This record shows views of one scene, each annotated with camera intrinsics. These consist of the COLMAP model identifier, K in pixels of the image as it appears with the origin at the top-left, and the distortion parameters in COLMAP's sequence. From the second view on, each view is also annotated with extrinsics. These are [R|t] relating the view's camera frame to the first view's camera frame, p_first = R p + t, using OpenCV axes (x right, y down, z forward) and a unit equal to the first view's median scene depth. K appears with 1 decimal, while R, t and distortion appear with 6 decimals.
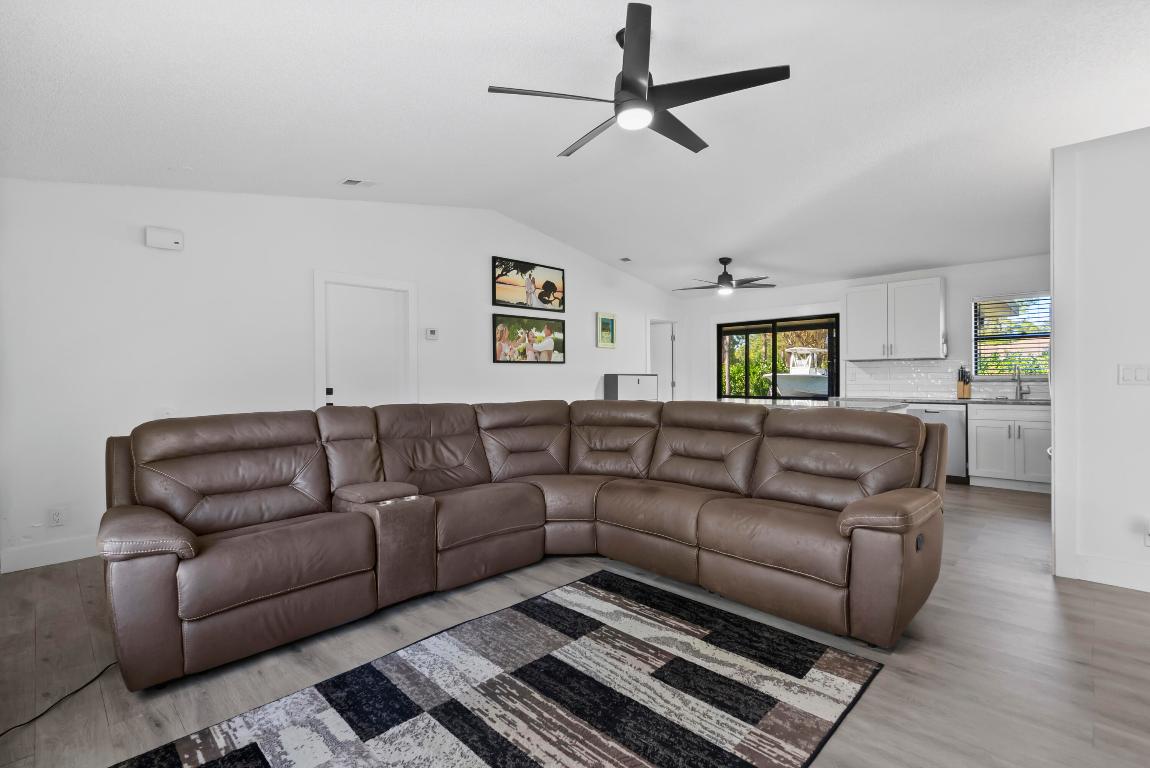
lens RADIAL K [[530.5, 0, 573.0], [0, 530.5, 377.2], [0, 0, 1]] dist [-0.008726, 0.003265]
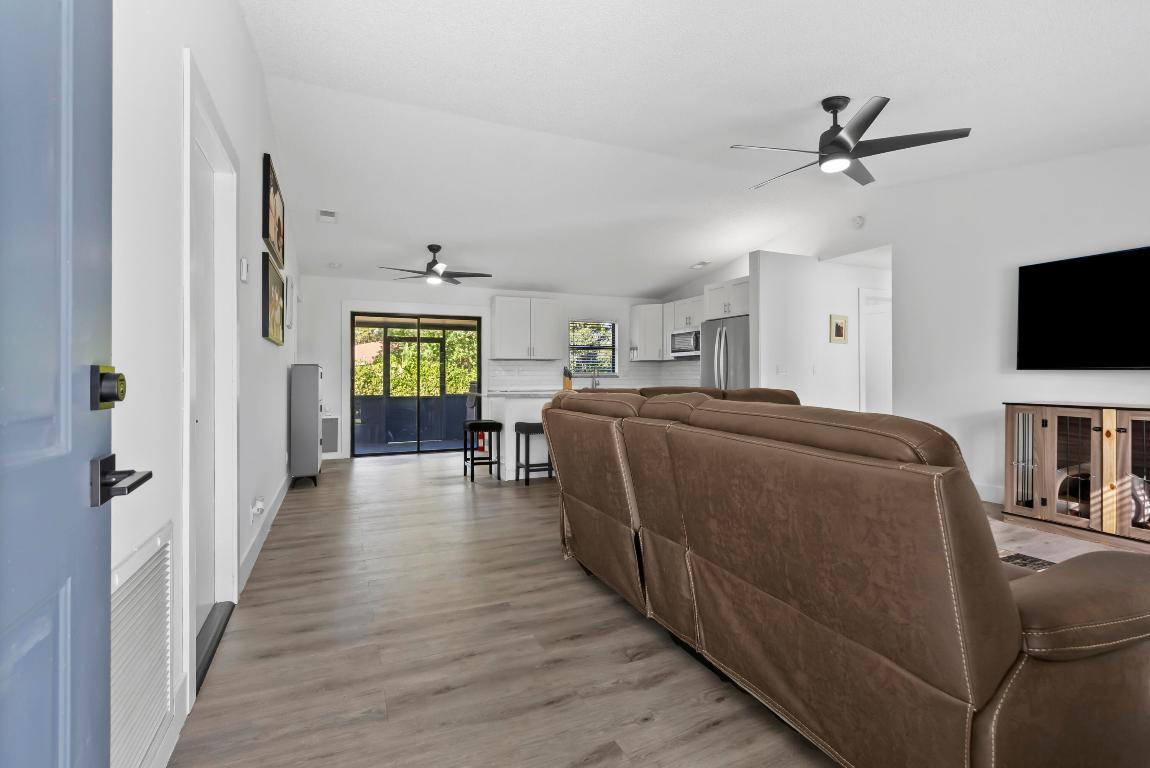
lens RADIAL K [[530.5, 0, 569.5], [0, 530.5, 374.5], [0, 0, 1]] dist [-0.008726, 0.003265]
pose [[0.377712, 0.013490, 0.925825, -1.411148], [-0.001333, 0.999901, -0.014025, 0.052908], [-0.925922, 0.004063, 0.377693, 1.170772]]
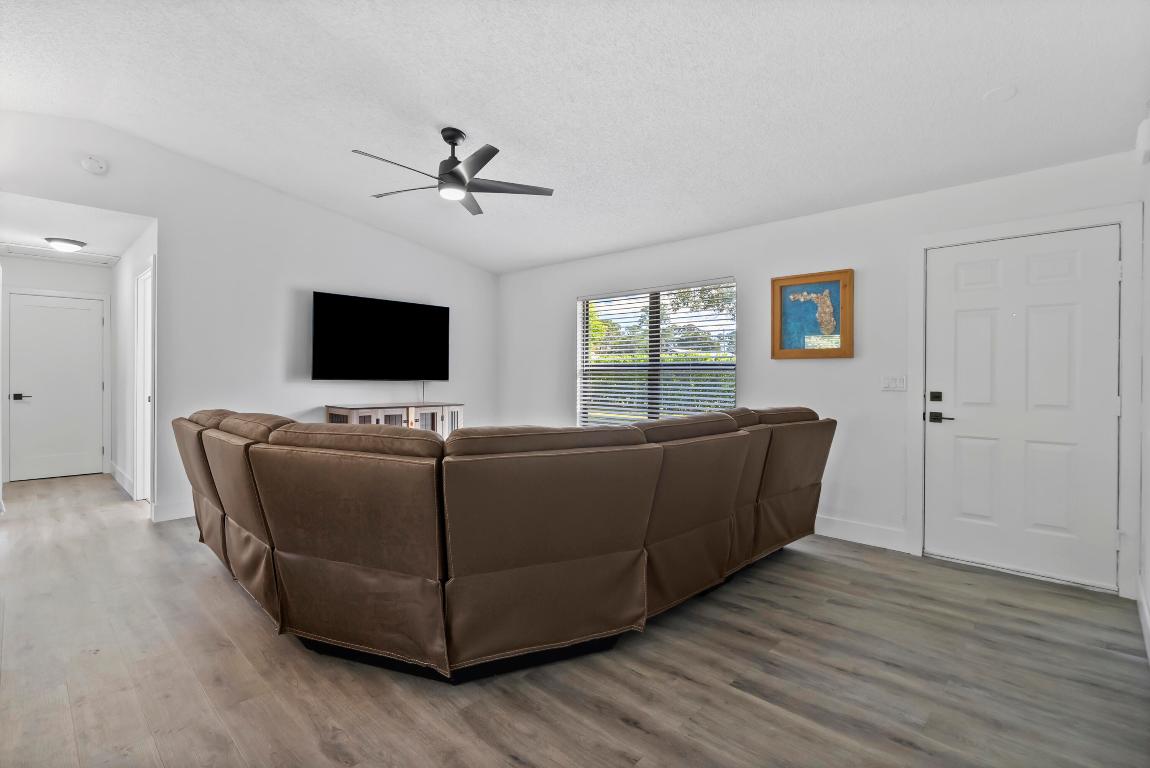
lens RADIAL K [[530.5, 0, 583.0], [0, 530.5, 383.3], [0, 0, 1]] dist [-0.008726, 0.003265]
pose [[-0.999986, 0.002288, -0.004829, -0.242664], [0.002216, 0.999885, 0.014989, -0.004192], [0.004863, 0.014978, -0.999876, 2.517493]]
